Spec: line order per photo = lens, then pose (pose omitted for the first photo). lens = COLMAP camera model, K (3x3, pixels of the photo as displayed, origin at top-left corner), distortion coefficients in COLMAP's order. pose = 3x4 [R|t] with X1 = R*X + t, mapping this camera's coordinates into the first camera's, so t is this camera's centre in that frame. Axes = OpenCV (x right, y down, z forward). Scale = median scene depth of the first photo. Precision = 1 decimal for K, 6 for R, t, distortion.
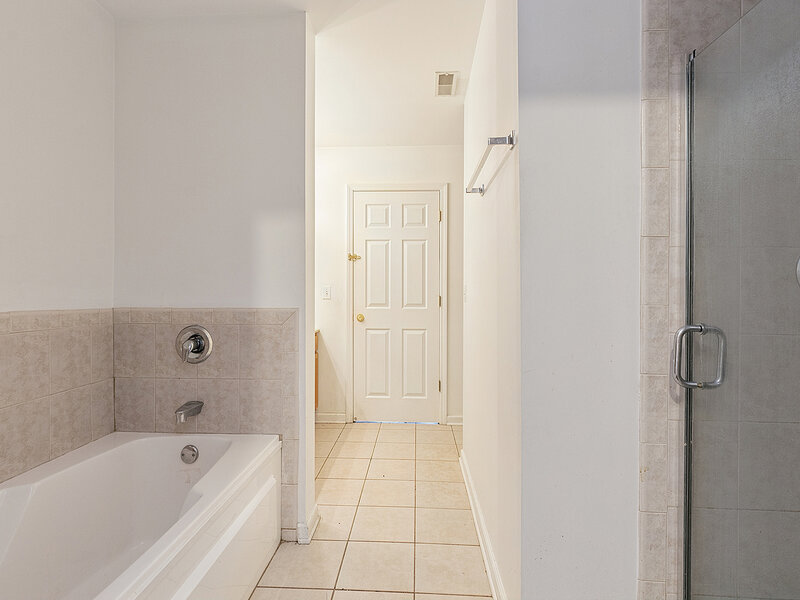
lens RADIAL K [[404.7, 0, 395.3], [0, 404.7, 301.1], [0, 0, 1]] dist [-0.001198, 0.001448]
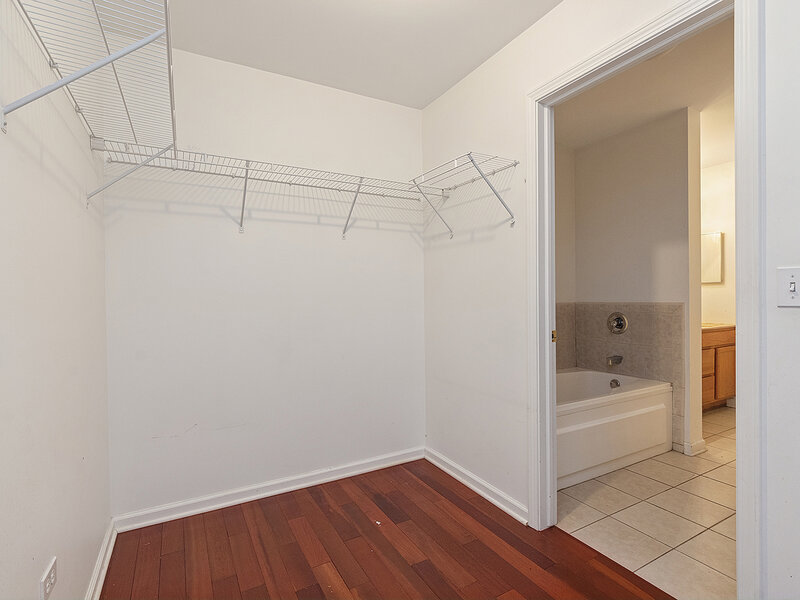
lens RADIAL K [[404.7, 0, 398.0], [0, 404.7, 298.2], [0, 0, 1]] dist [-0.001198, 0.001448]
pose [[0.532358, -0.003329, -0.846513, 0.482441], [0.007580, 0.999971, 0.000834, -0.009651], [0.846485, -0.006861, 0.532368, -0.737791]]
